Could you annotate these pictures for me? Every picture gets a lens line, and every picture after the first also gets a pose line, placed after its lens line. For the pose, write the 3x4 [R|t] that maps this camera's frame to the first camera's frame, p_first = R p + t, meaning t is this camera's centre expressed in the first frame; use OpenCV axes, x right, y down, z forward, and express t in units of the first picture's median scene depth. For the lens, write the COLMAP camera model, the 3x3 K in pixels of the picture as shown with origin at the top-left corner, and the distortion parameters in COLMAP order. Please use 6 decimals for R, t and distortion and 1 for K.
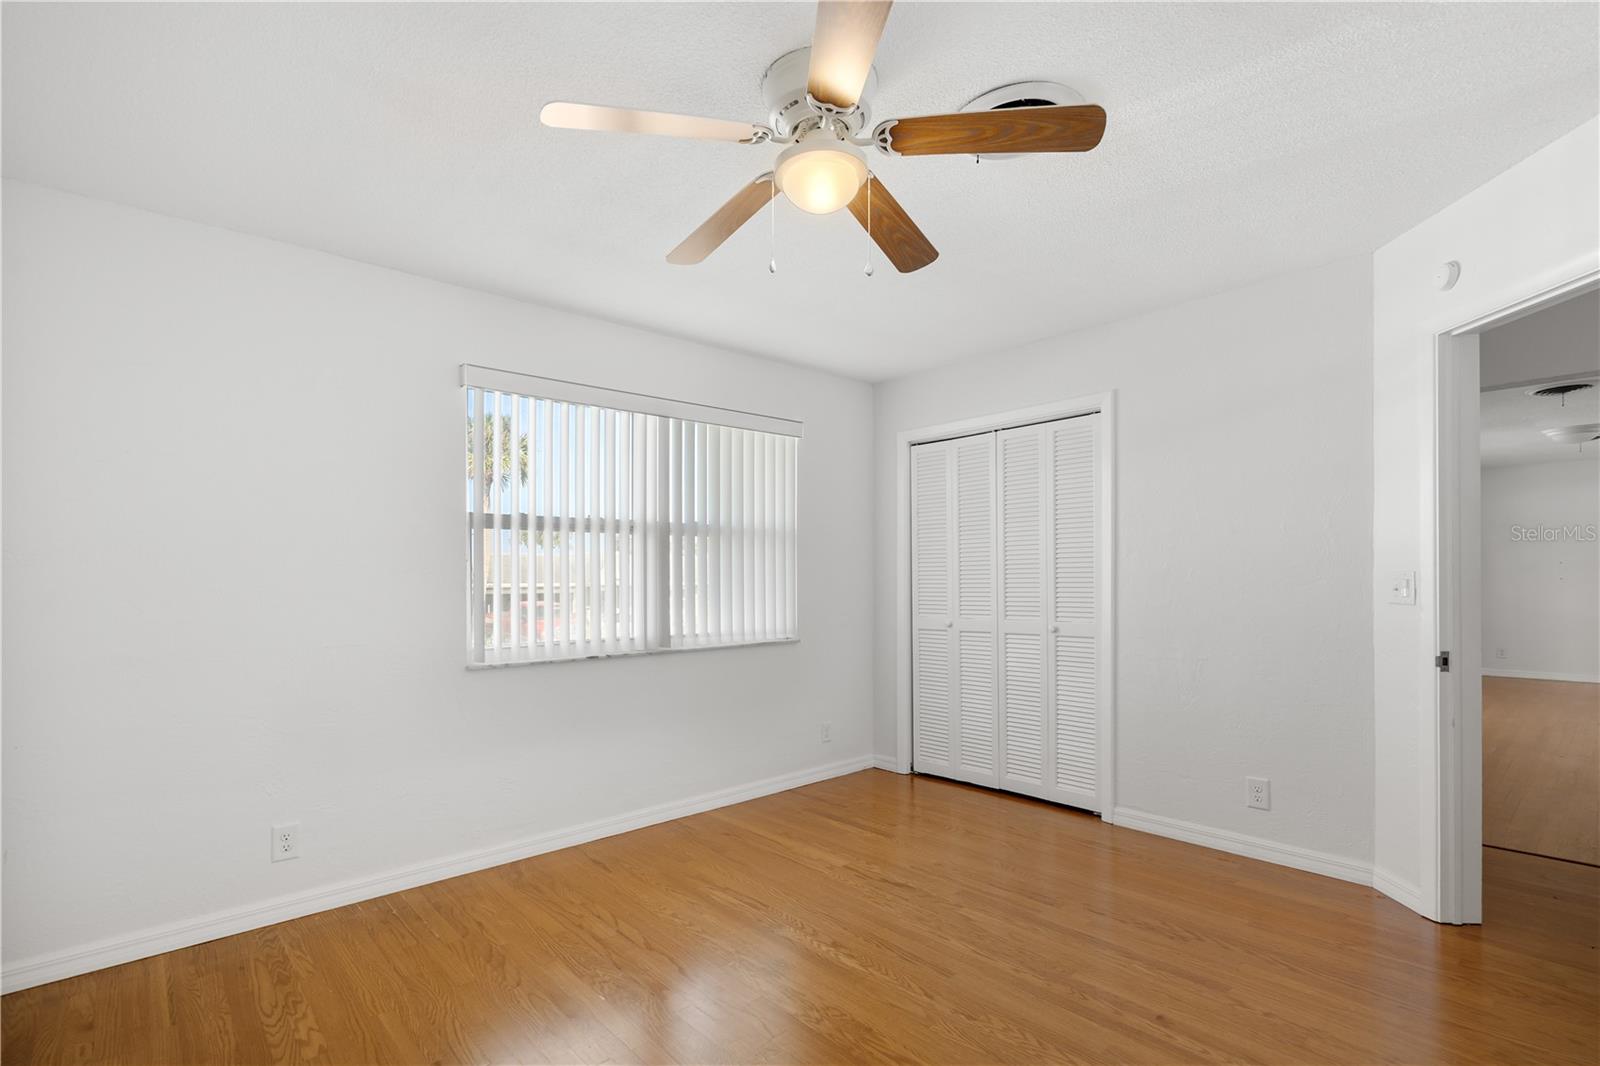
lens RADIAL K [[764.2, 0, 796.5], [0, 764.2, 566.7], [0, 0, 1]] dist [-0.000761, 0.000110]
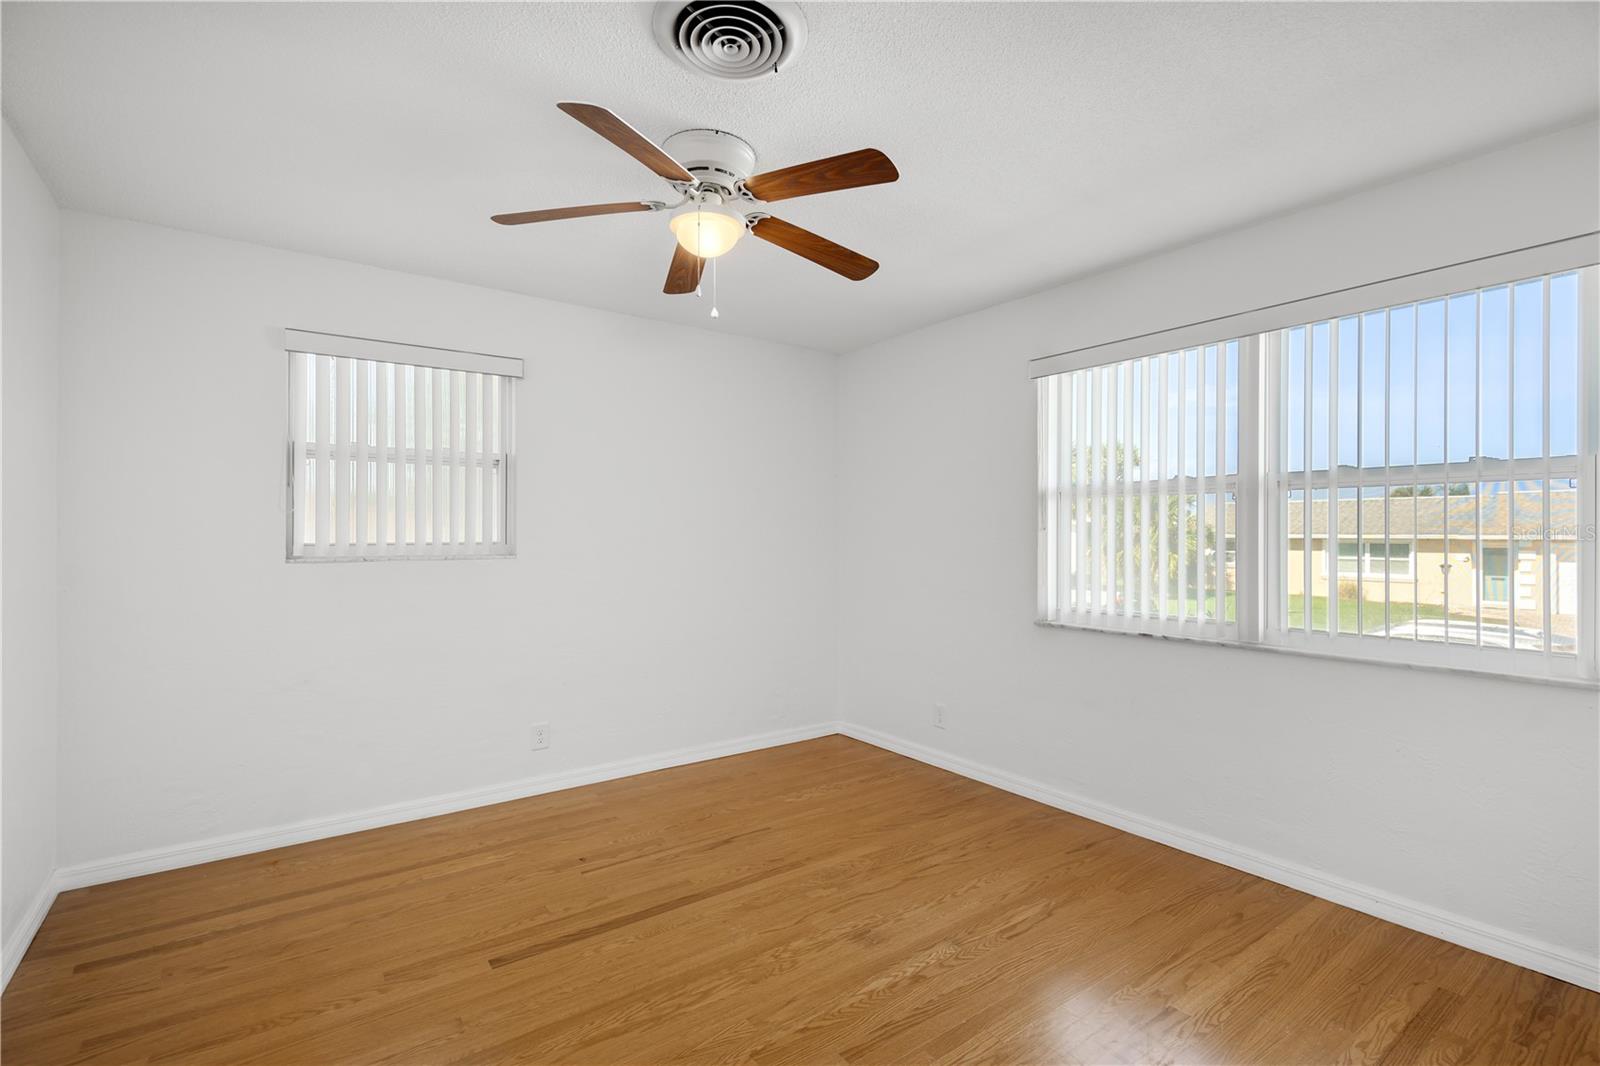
lens RADIAL K [[733.2, 0, 802.1], [0, 733.2, 534.8], [0, 0, 1]] dist [-0.001263, 0.001422]
pose [[-0.096002, 0.003737, -0.995374, 0.660013], [0.007574, 0.999967, 0.003023, -0.005032], [0.995352, -0.007248, -0.096027, 0.712605]]
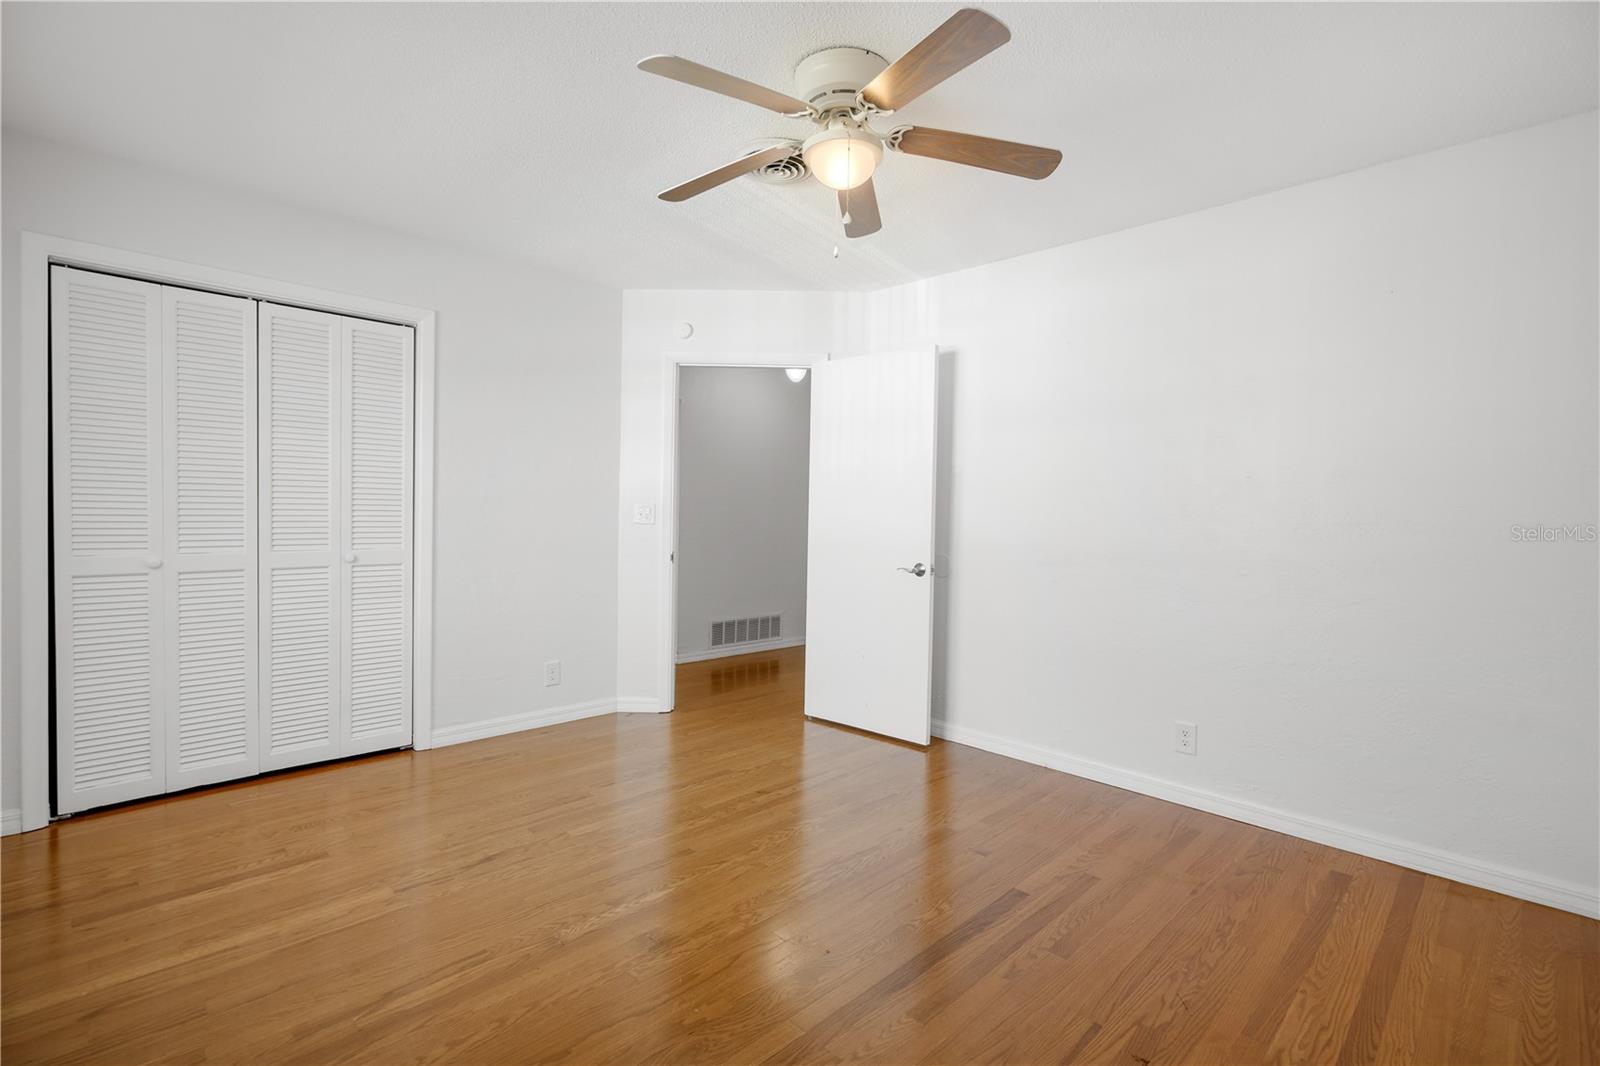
lens RADIAL K [[733.2, 0, 802.1], [0, 733.2, 534.8], [0, 0, 1]] dist [-0.001263, 0.001422]
pose [[-0.054225, -0.019424, 0.998340, -0.607238], [-0.026307, 0.999492, 0.018017, 0.030930], [-0.998182, -0.025286, -0.054709, 0.627634]]
